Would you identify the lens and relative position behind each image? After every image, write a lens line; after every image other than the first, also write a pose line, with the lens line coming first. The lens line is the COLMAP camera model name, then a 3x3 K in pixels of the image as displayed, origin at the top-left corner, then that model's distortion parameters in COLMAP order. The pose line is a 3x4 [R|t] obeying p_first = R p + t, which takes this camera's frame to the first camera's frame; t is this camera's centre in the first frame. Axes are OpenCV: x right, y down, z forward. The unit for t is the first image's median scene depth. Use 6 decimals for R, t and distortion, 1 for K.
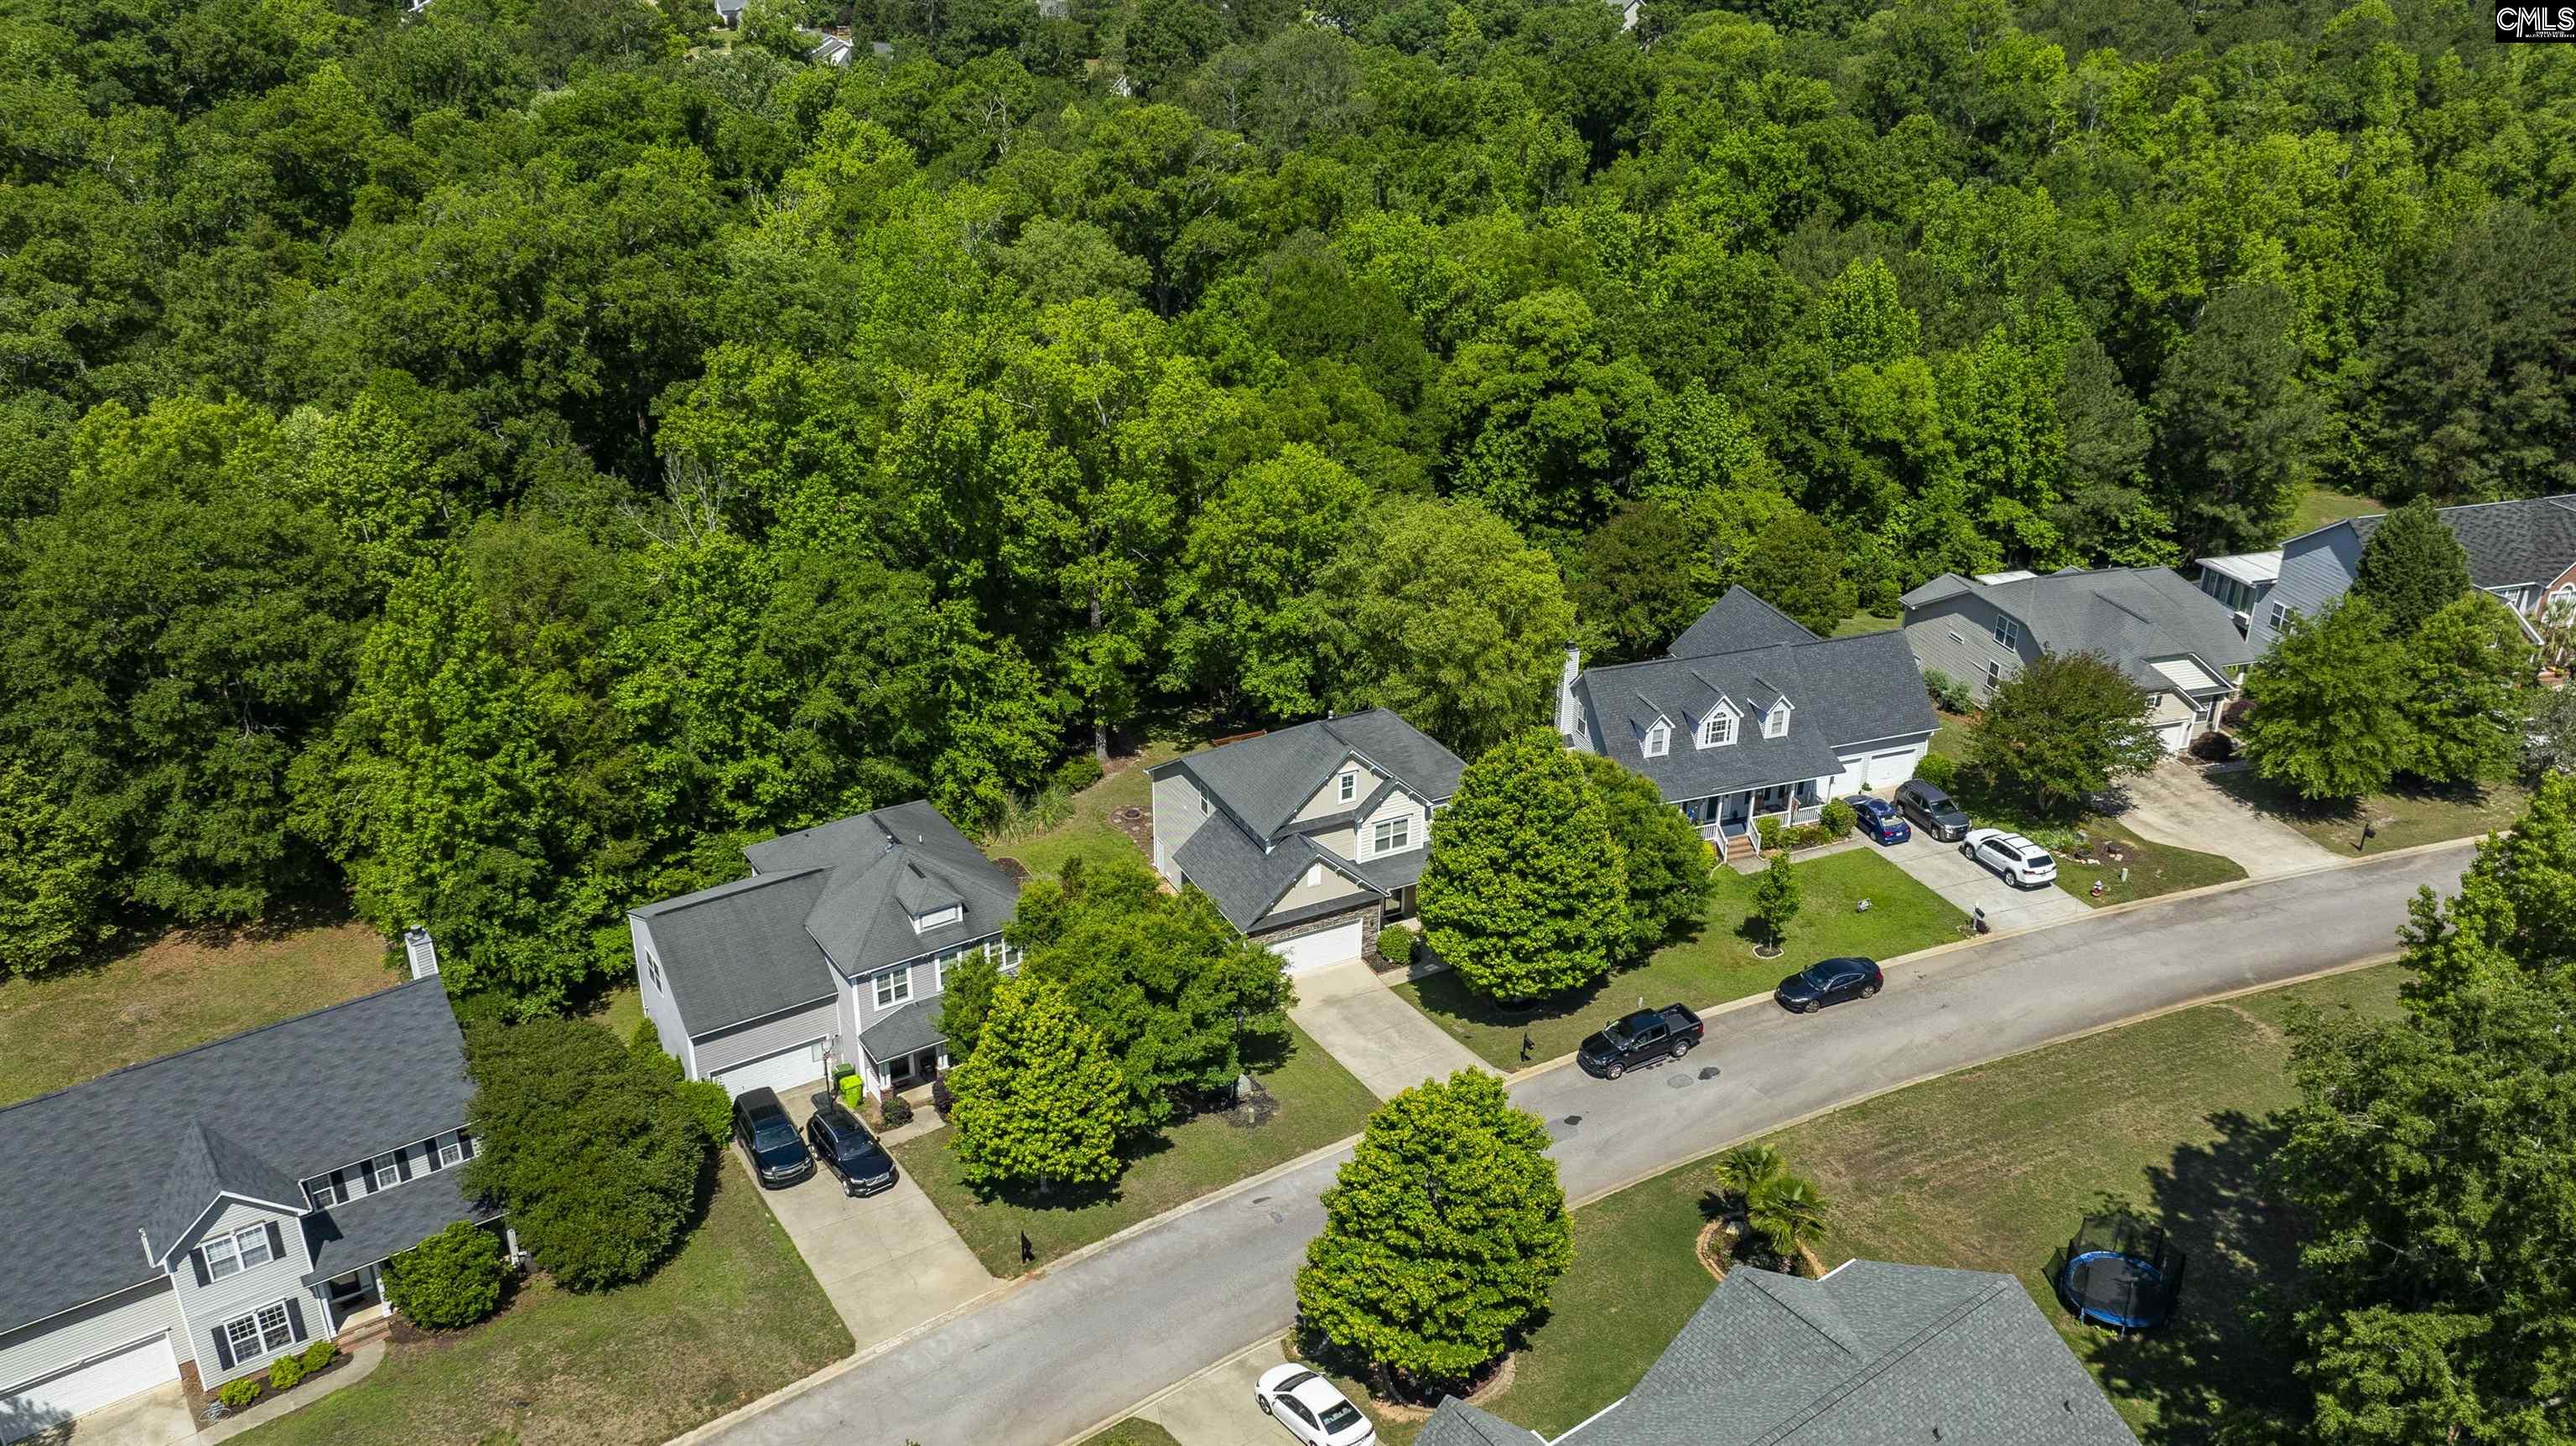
lens RADIAL K [[1937.5, 0, 1284.4], [0, 1937.5, 714.1], [0, 0, 1]] dist [-0.018703, 0.001884]
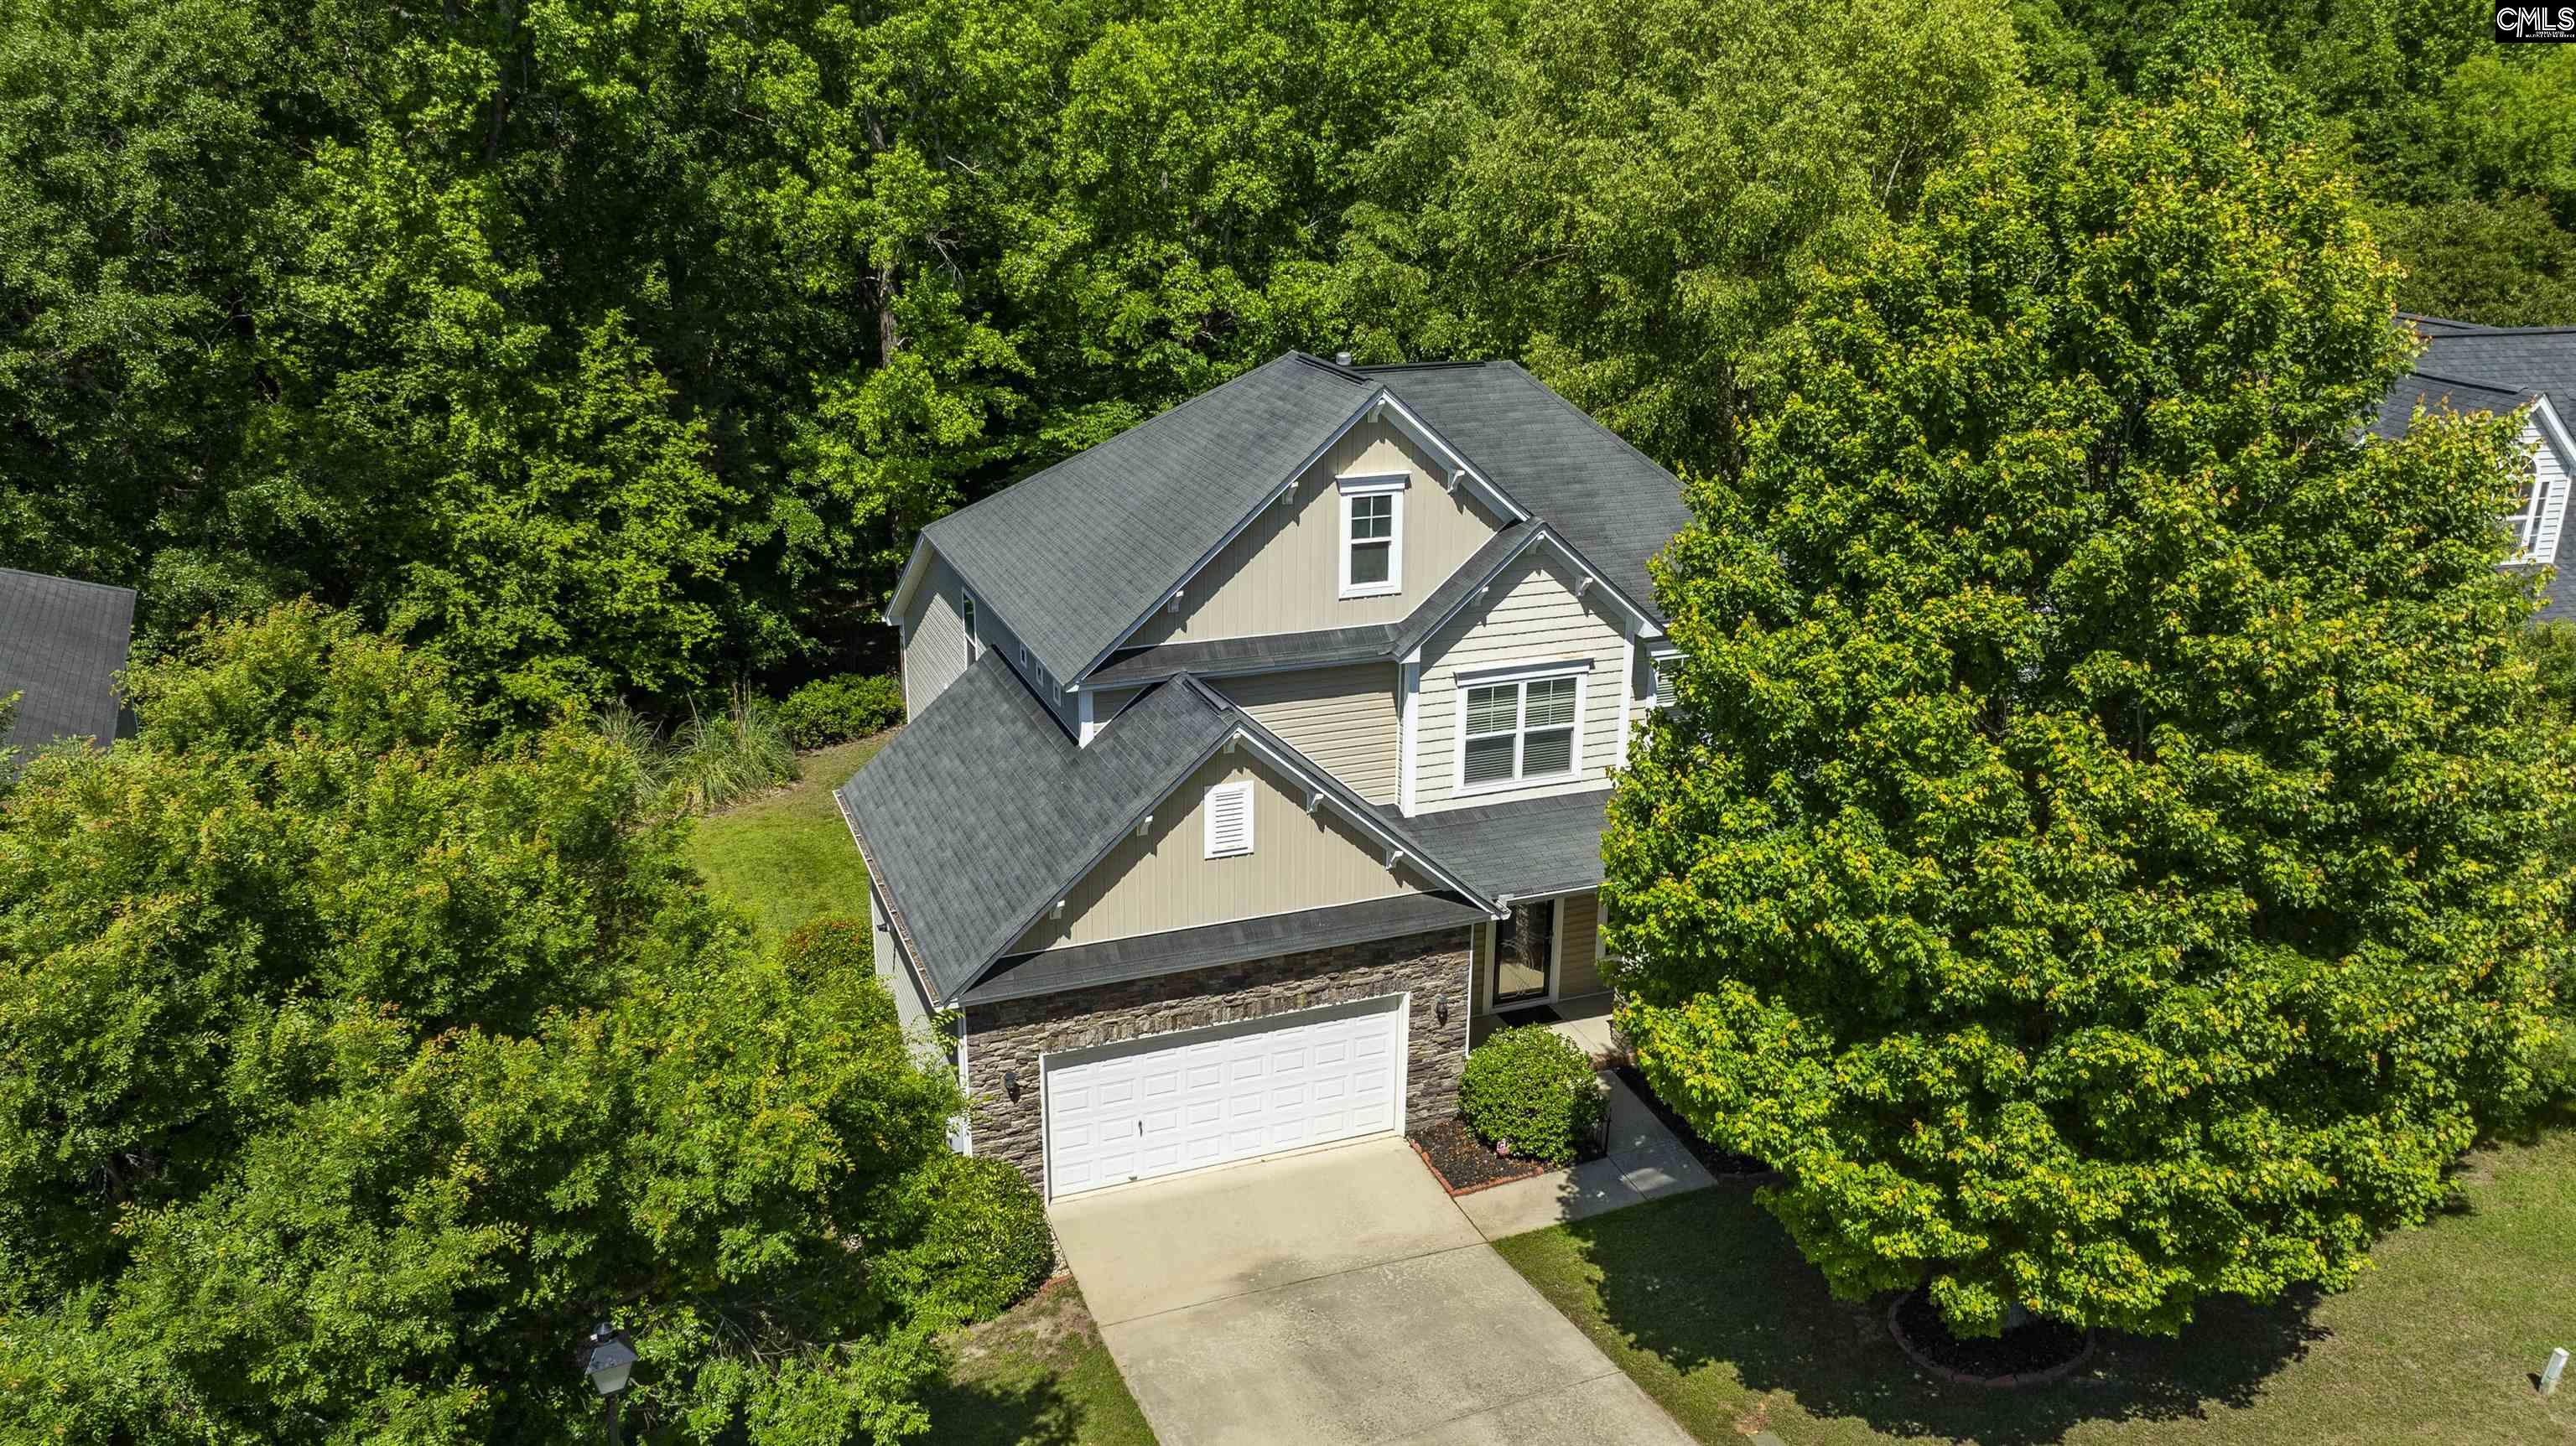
lens RADIAL K [[1937.5, 0, 1288.1], [0, 1937.5, 712.0], [0, 0, 1]] dist [-0.018703, 0.001884]
pose [[0.995007, 0.031645, -0.094657, 0.045846], [-0.042360, 0.992643, -0.113428, 0.092080], [0.090371, 0.116872, 0.989027, 0.667872]]
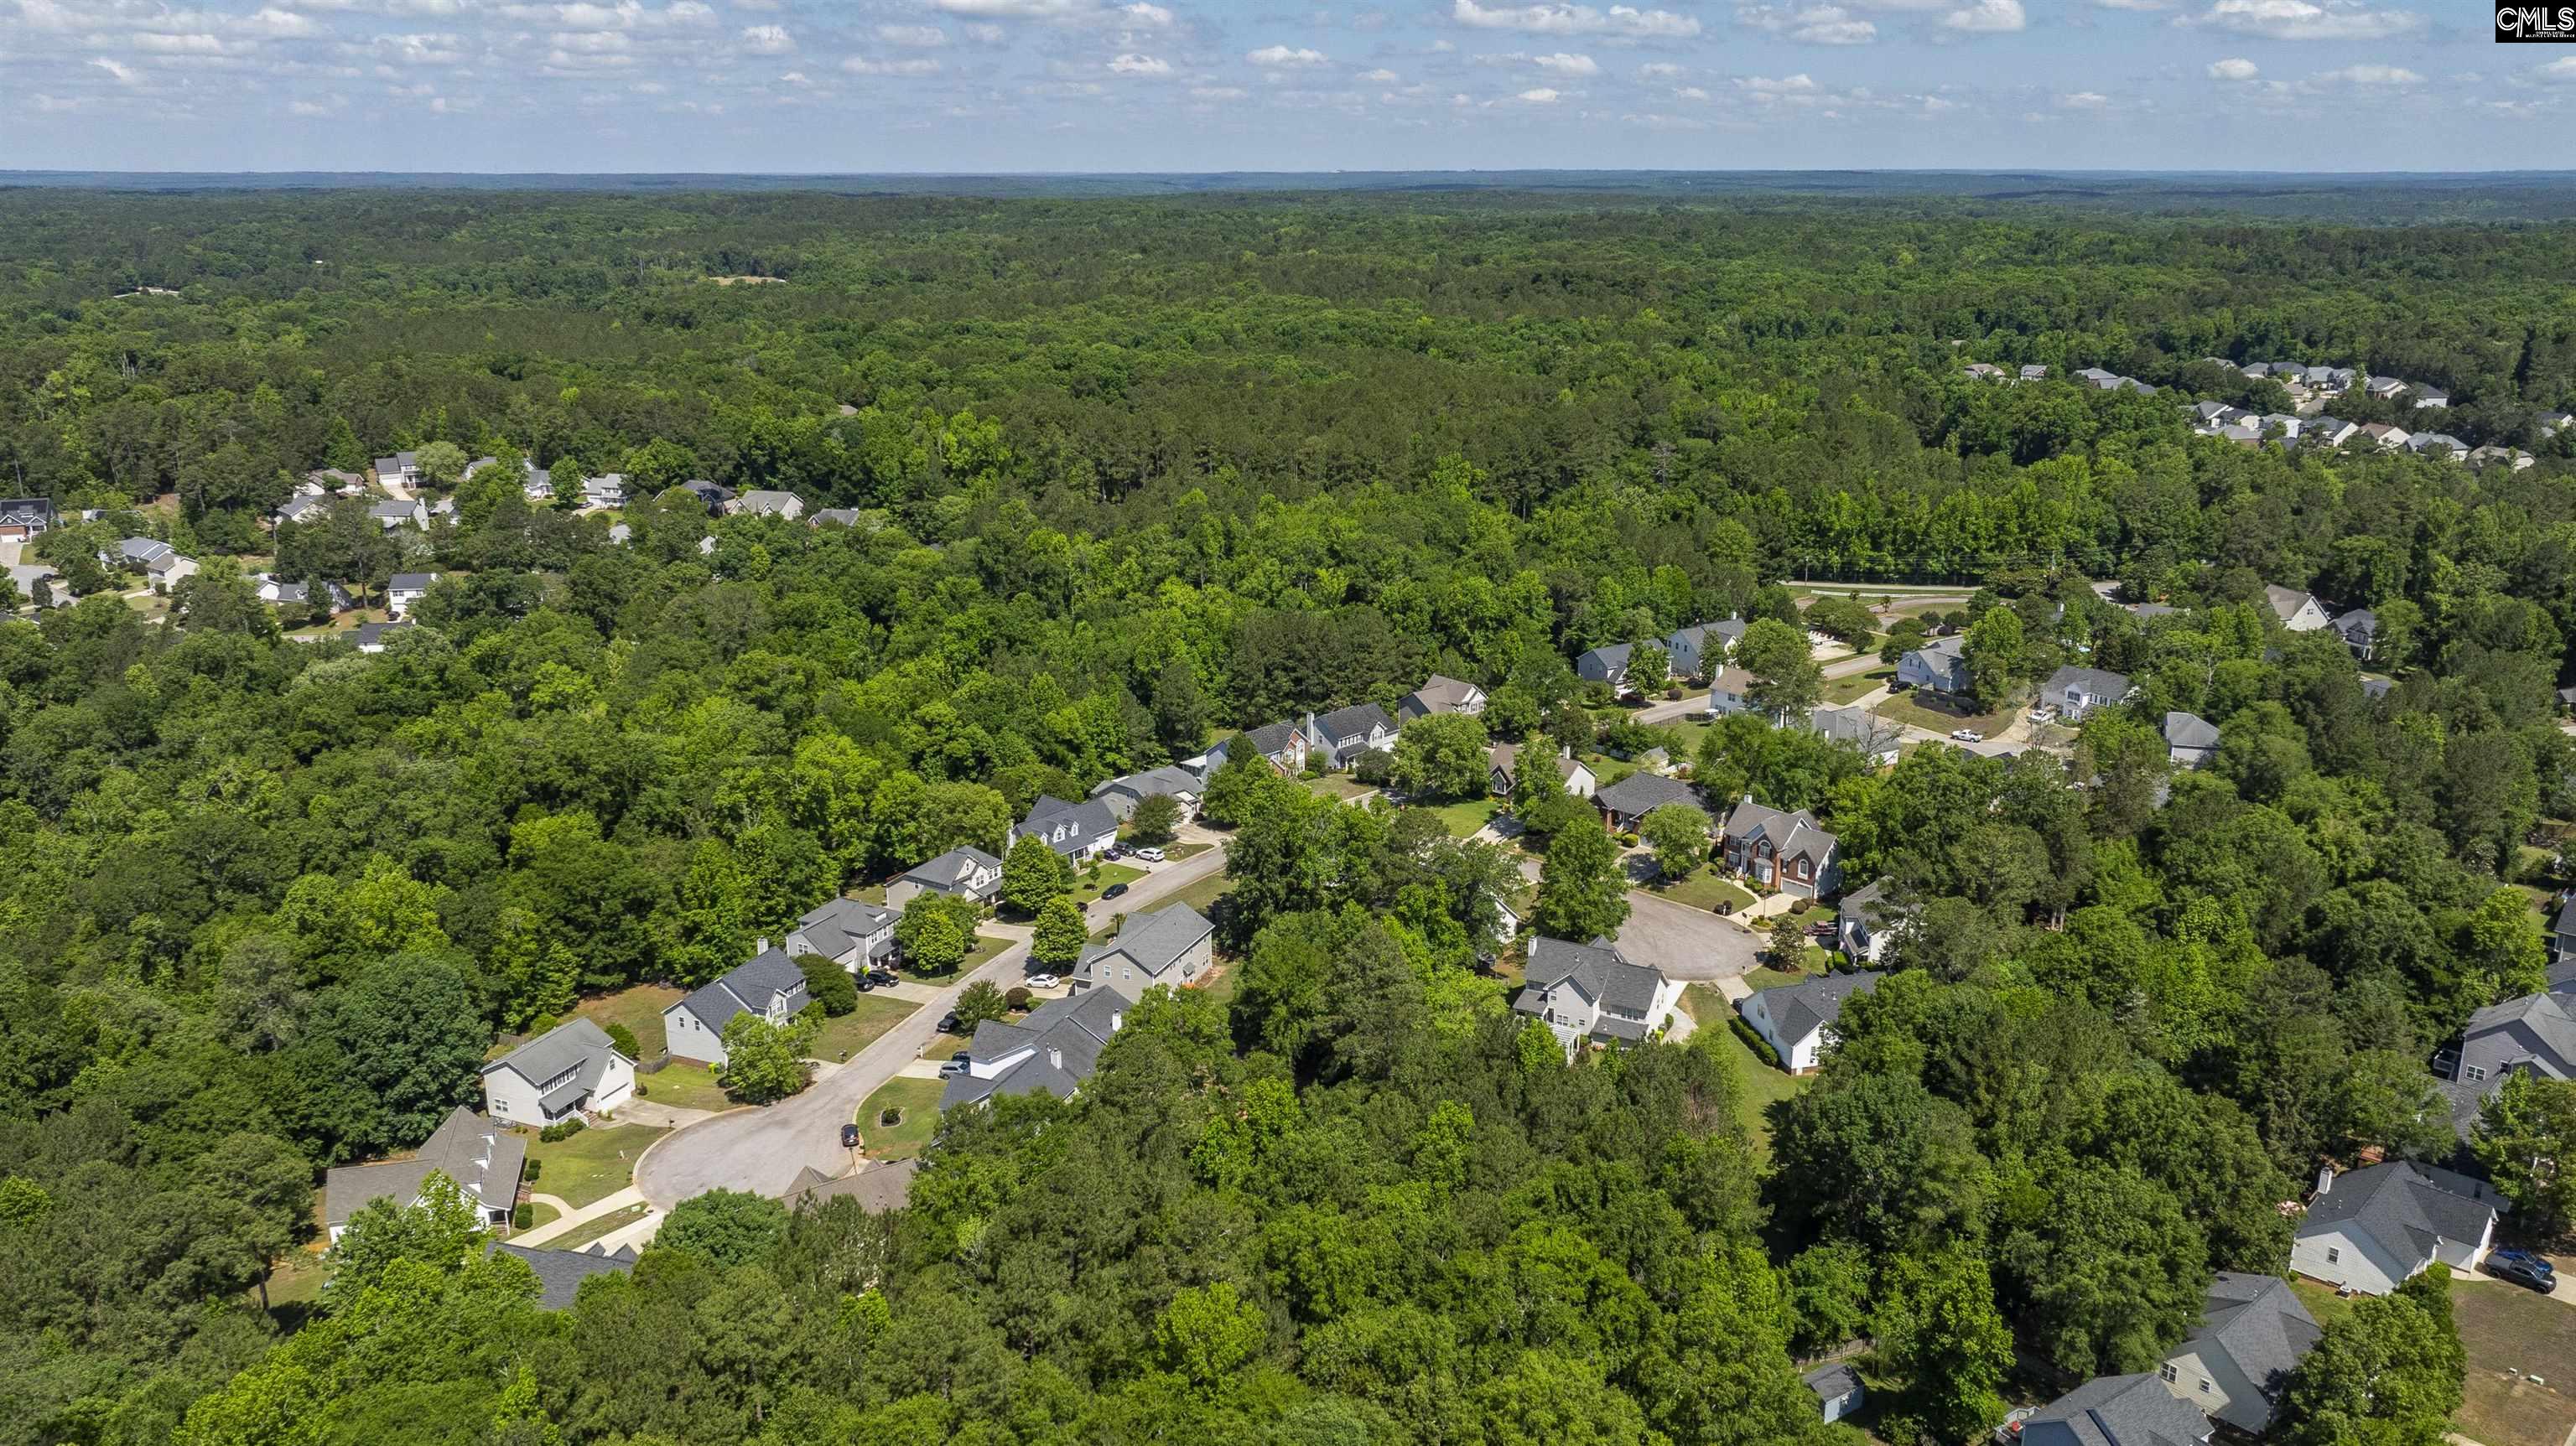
lens RADIAL K [[1937.5, 0, 1287.4], [0, 1937.5, 722.9], [0, 0, 1]] dist [-0.018703, 0.001884]
pose [[0.861963, -0.152108, 0.483615, -0.997982], [0.223654, 0.970175, -0.093484, 0.216959], [-0.454971, 0.188742, 0.870274, -2.050146]]
